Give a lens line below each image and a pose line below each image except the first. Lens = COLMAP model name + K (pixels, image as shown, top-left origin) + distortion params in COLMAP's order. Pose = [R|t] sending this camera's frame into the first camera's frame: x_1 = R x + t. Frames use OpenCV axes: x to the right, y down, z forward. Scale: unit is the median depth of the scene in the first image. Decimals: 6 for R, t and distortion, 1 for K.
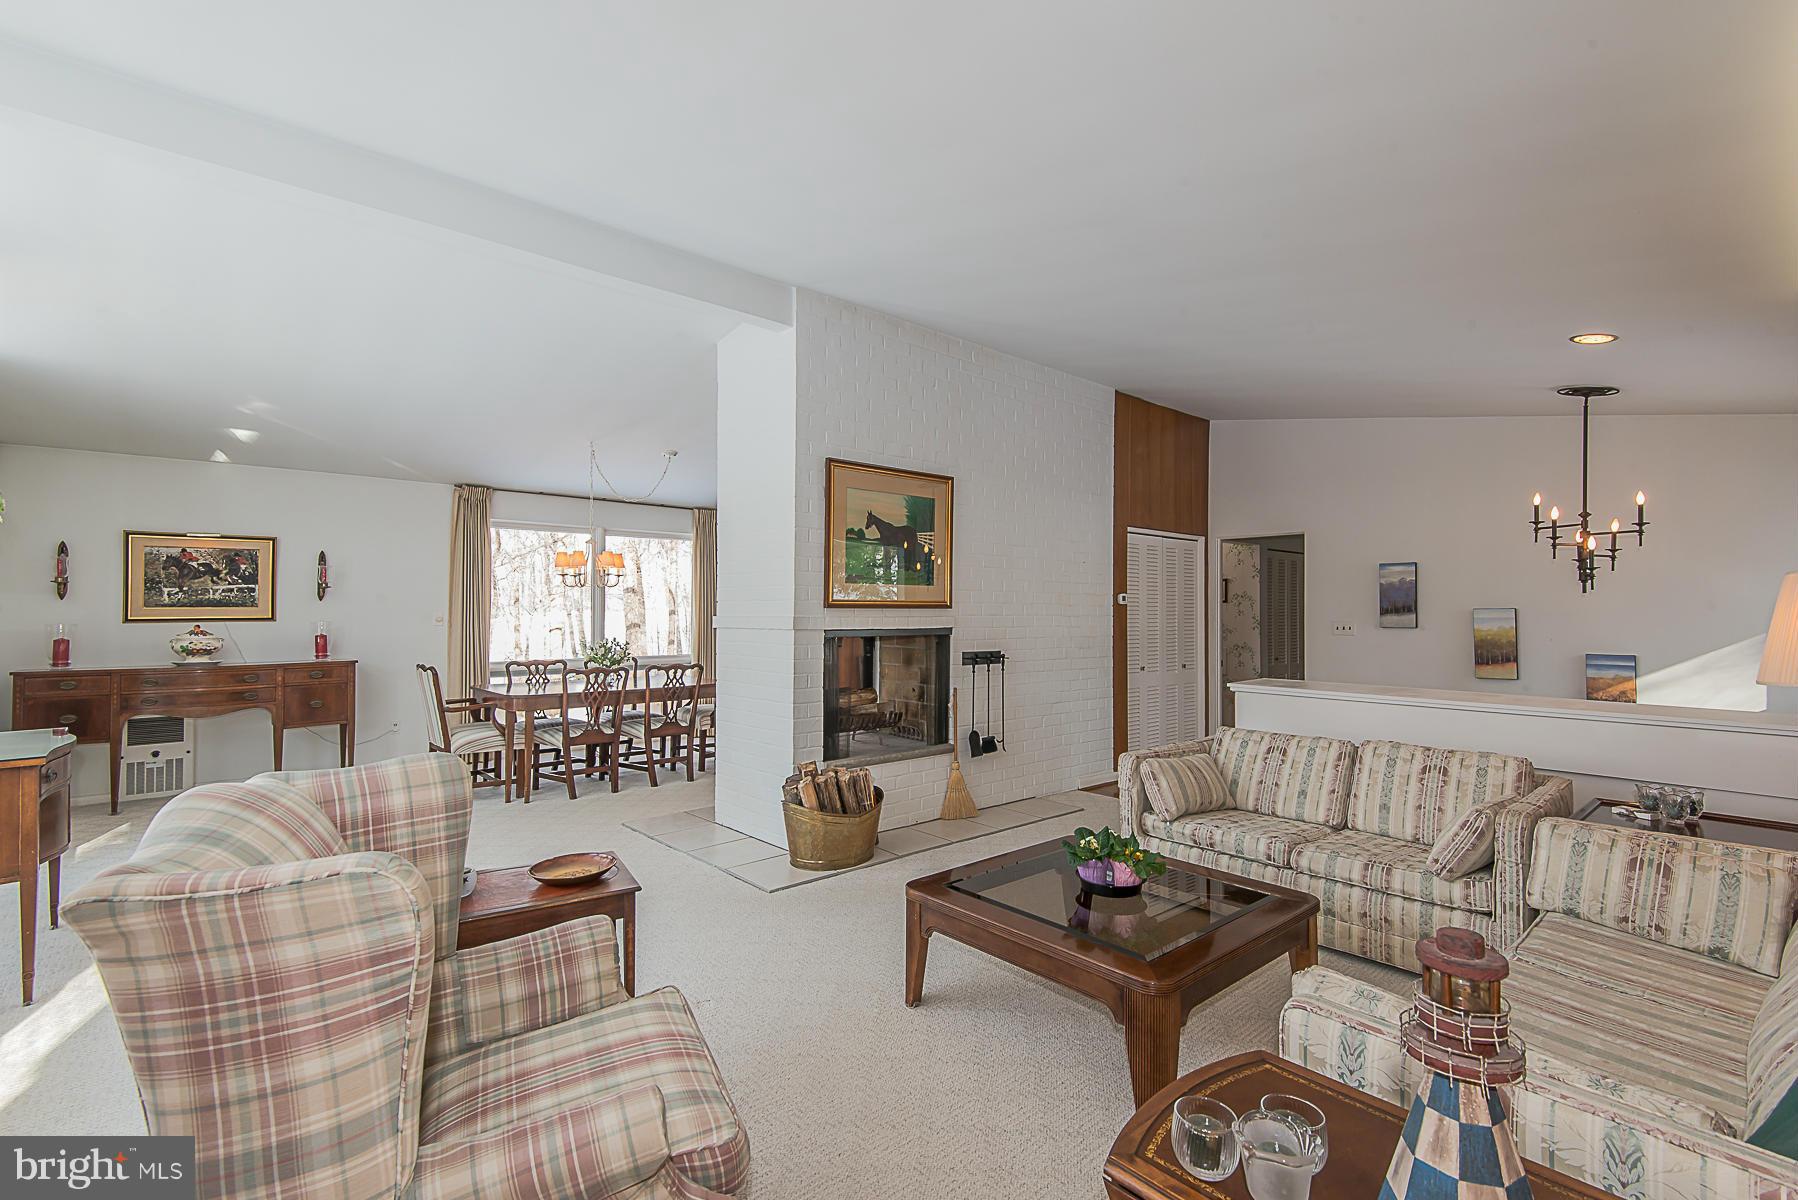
lens RADIAL K [[802.1, 0, 909.8], [0, 802.1, 599.2], [0, 0, 1]] dist [0.017050, -0.009252]
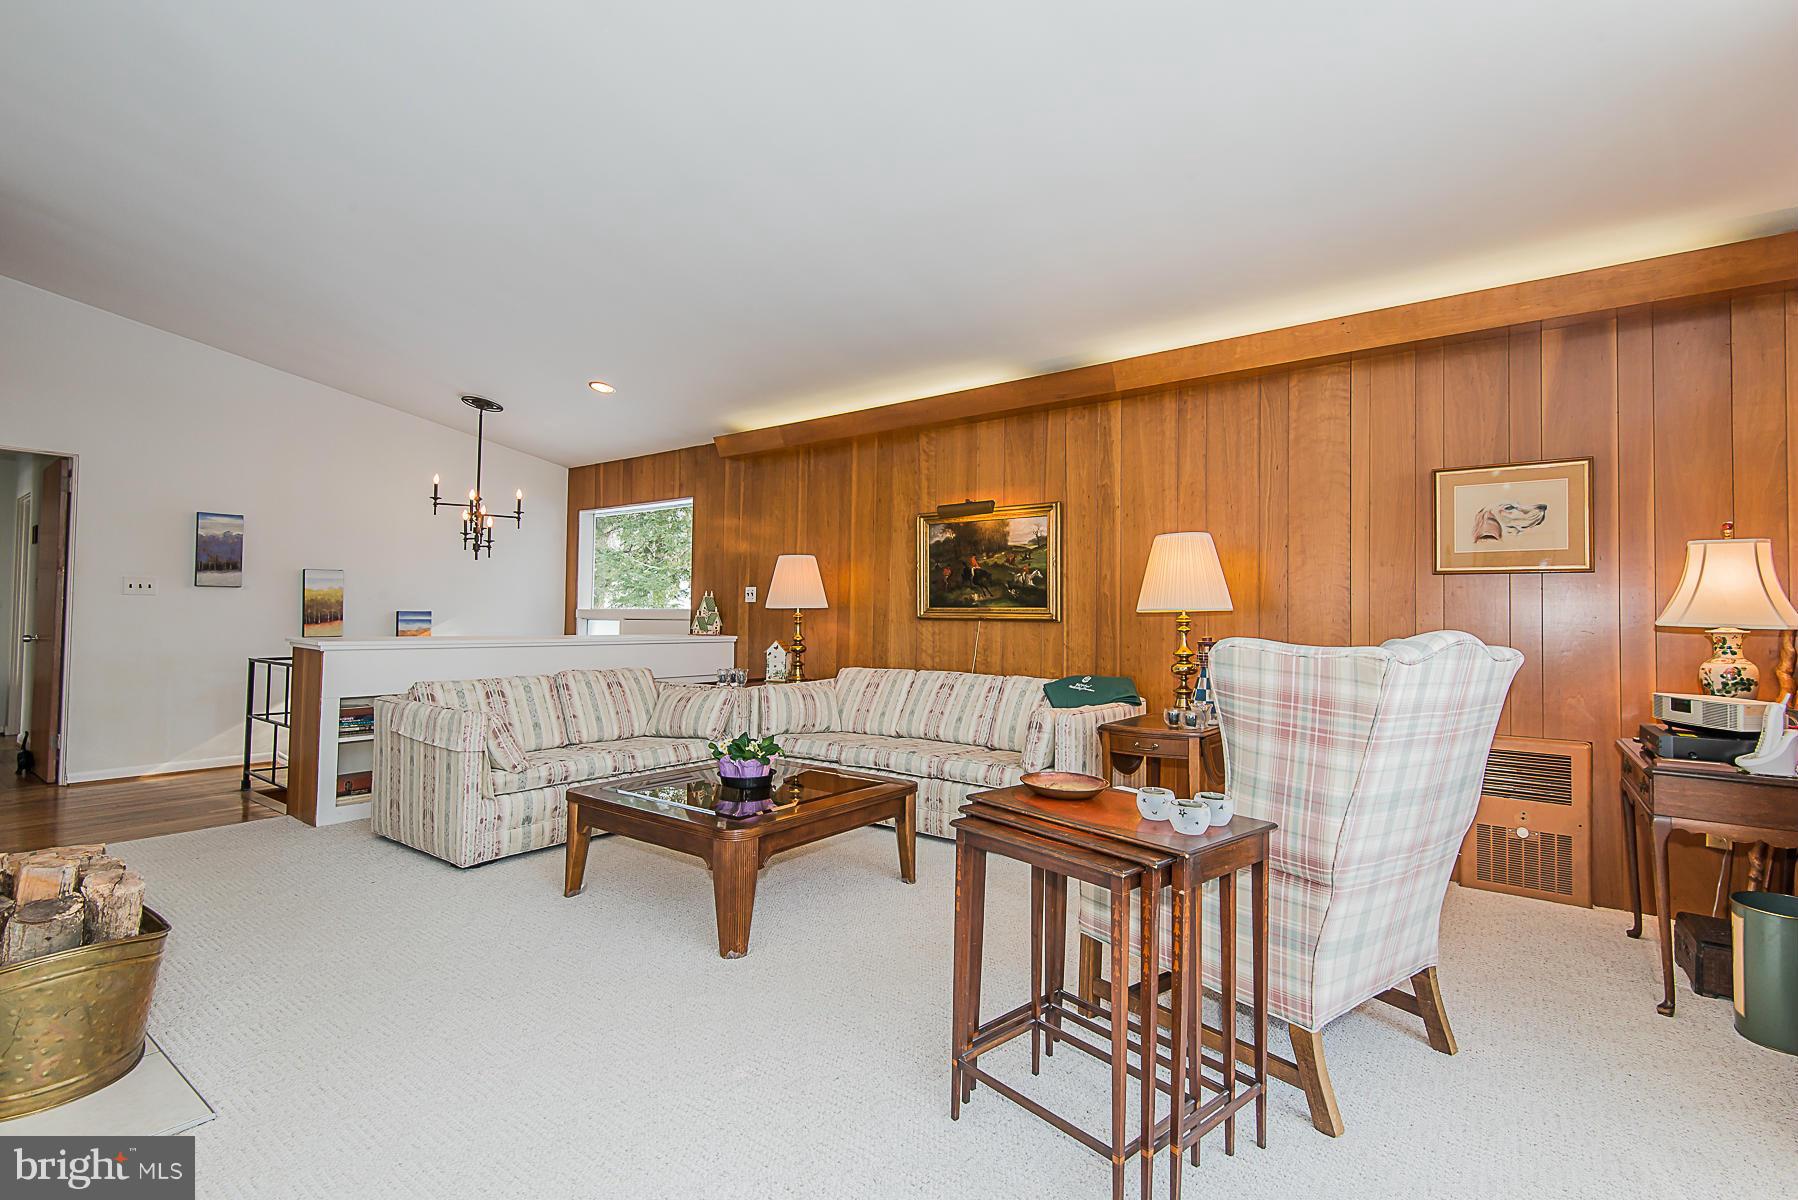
lens RADIAL K [[795.4, 0, 908.0], [0, 795.4, 598.9], [0, 0, 1]] dist [0.048399, -0.034664]
pose [[-0.208602, 0.017884, 0.977837, -0.456316], [-0.027567, 0.999328, -0.024158, 0.052263], [-0.977612, -0.031995, -0.207969, 0.455720]]
